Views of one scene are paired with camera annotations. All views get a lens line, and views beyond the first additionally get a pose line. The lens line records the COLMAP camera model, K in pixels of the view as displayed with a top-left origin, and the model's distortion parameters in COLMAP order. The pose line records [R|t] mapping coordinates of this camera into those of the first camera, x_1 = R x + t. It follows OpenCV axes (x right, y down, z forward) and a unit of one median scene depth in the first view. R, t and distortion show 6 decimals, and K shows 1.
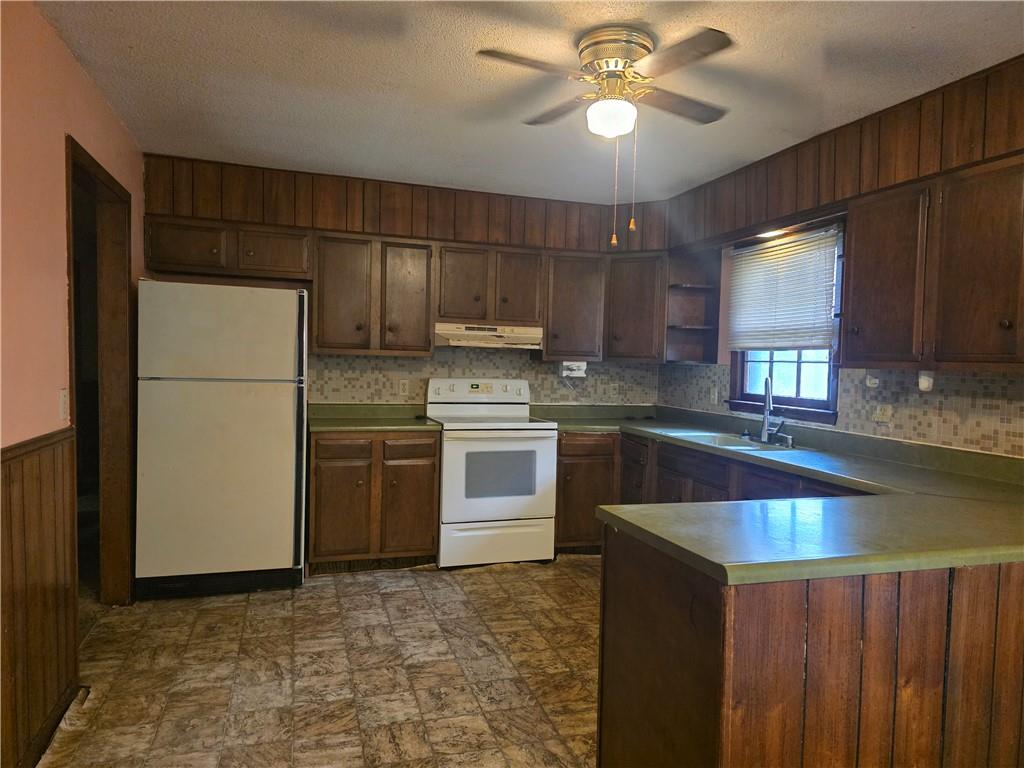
lens RADIAL K [[689.0, 0, 515.5], [0, 689.0, 387.7], [0, 0, 1]] dist [0.008403, -0.014626]
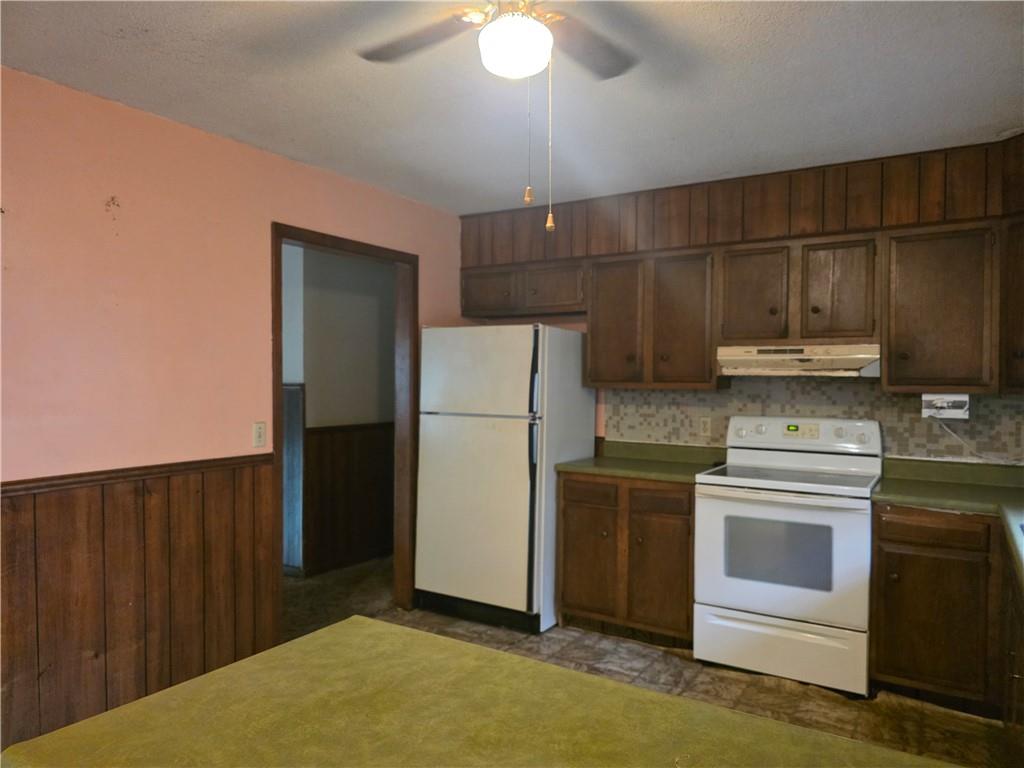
lens RADIAL K [[689.0, 0, 511.7], [0, 689.0, 382.3], [0, 0, 1]] dist [0.008403, -0.014626]
pose [[0.634999, -0.017583, -0.772313, 0.342711], [-0.018531, 0.999107, -0.037982, -0.018343], [0.772291, 0.038431, 0.634105, 0.302071]]
